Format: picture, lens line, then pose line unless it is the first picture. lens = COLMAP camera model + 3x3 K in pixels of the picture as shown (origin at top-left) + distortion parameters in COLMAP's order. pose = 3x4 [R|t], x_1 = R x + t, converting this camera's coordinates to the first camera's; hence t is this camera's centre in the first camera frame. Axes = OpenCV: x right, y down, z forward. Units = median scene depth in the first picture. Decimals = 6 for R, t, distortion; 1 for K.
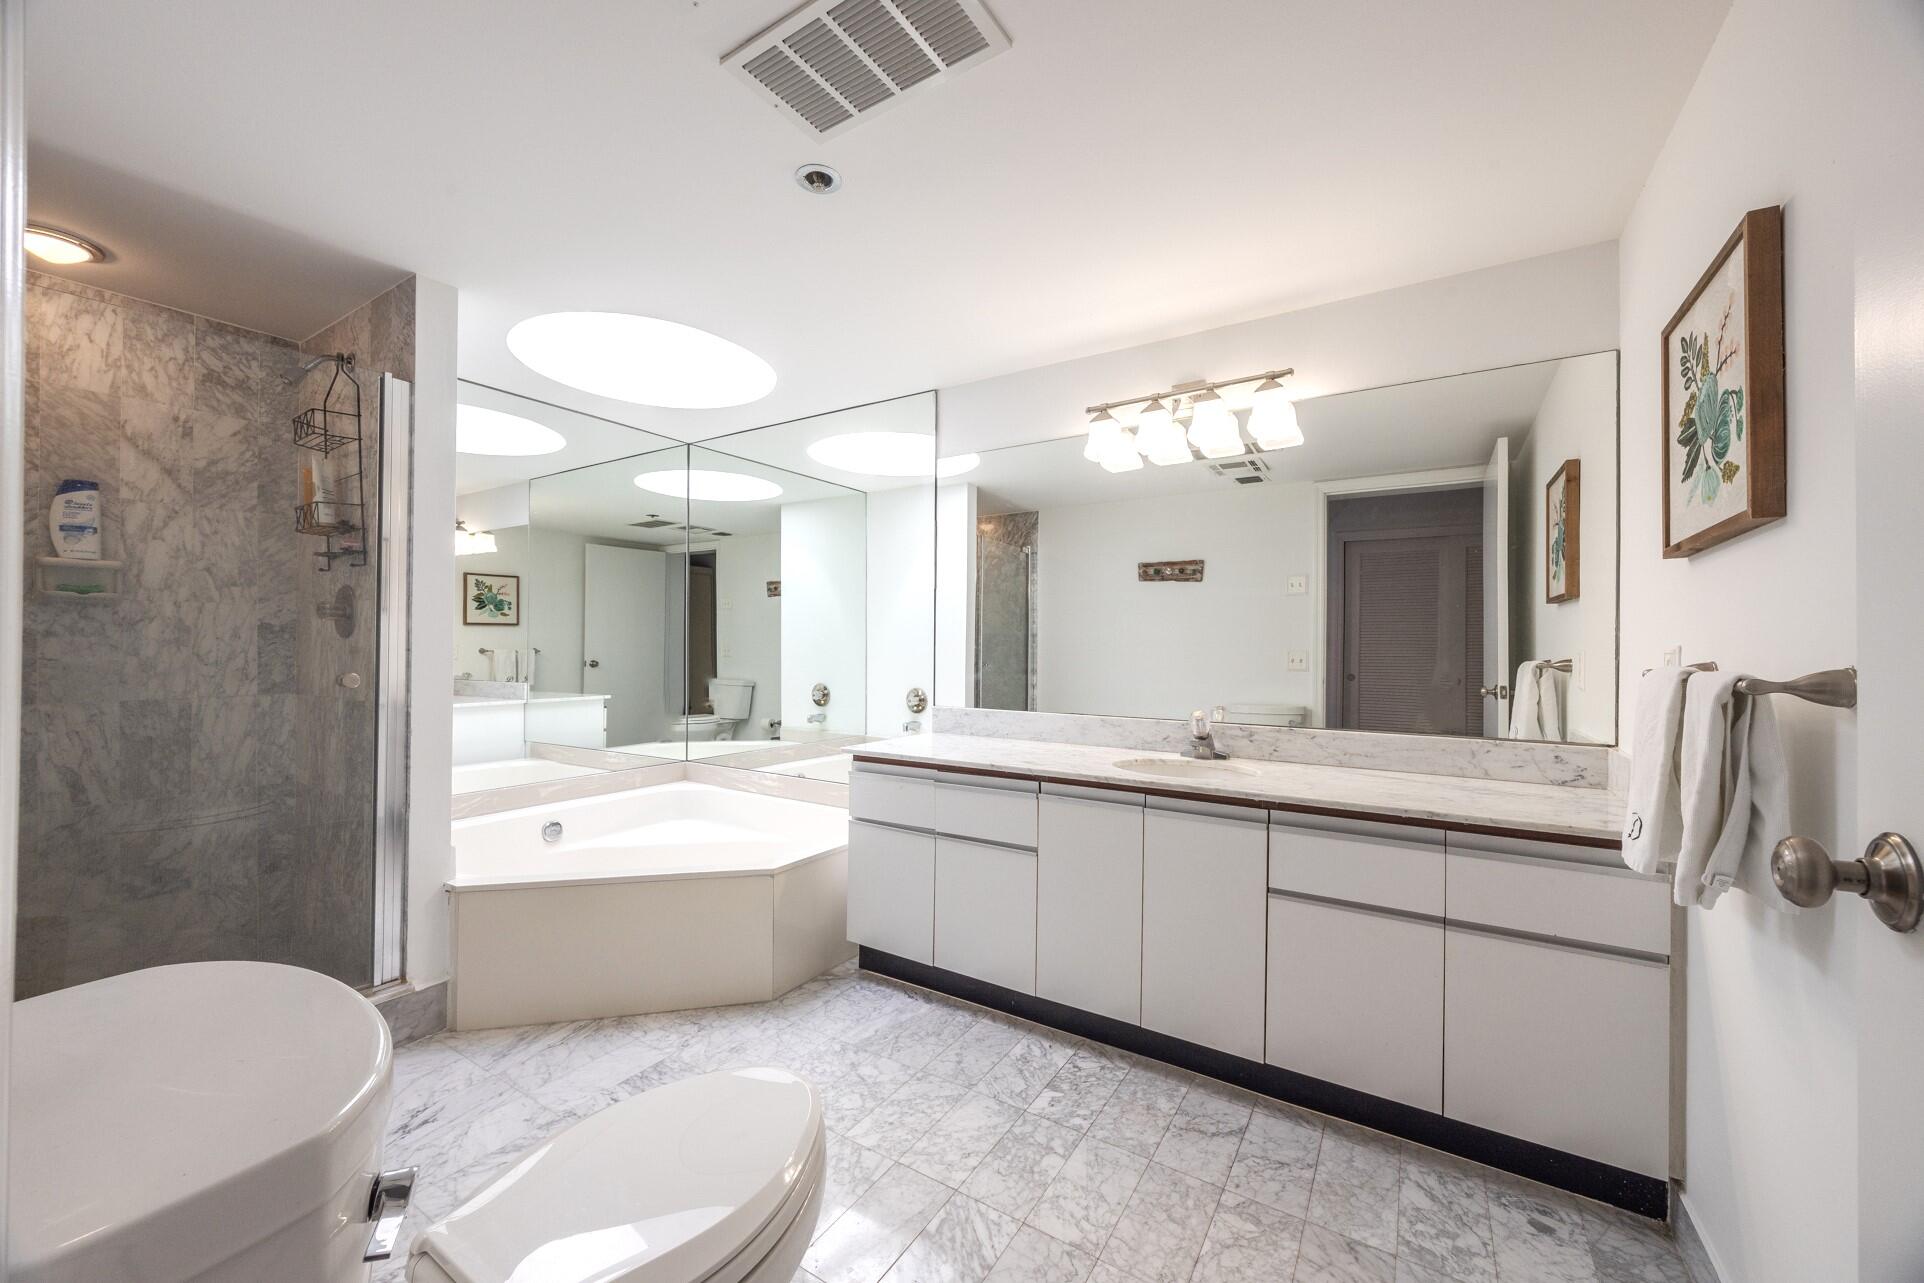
lens RADIAL K [[745.7, 0, 961.1], [0, 745.7, 646.1], [0, 0, 1]] dist [0.000839, 0.000061]
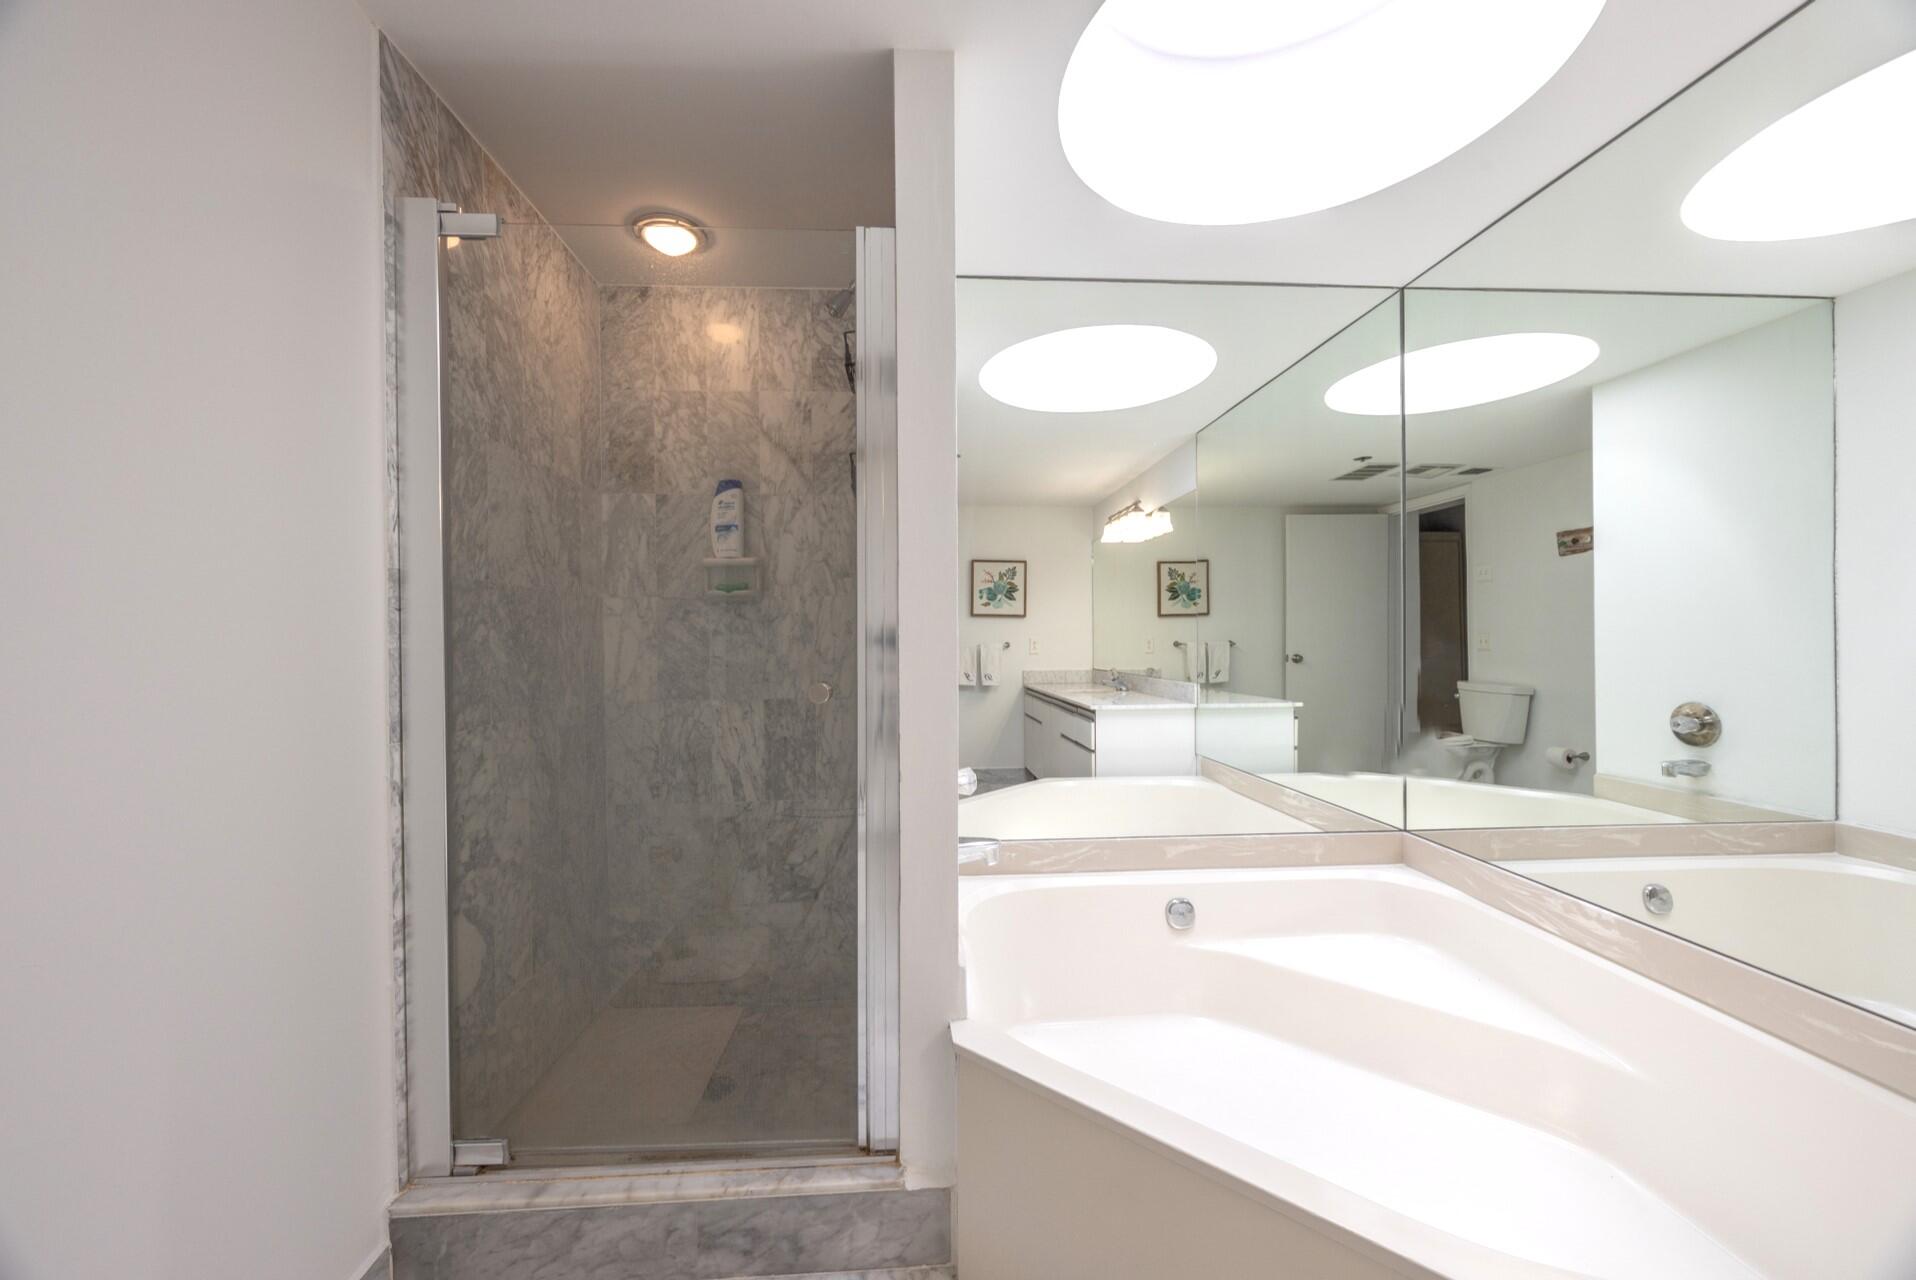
lens RADIAL K [[733.1, 0, 956.2], [0, 733.1, 643.6], [0, 0, 1]] dist [0.000025, 0.000182]
pose [[0.598206, -0.006796, -0.801313, -0.129184], [0.013271, 0.999911, 0.001427, 0.001272], [0.801232, -0.011488, 0.598243, 0.416673]]
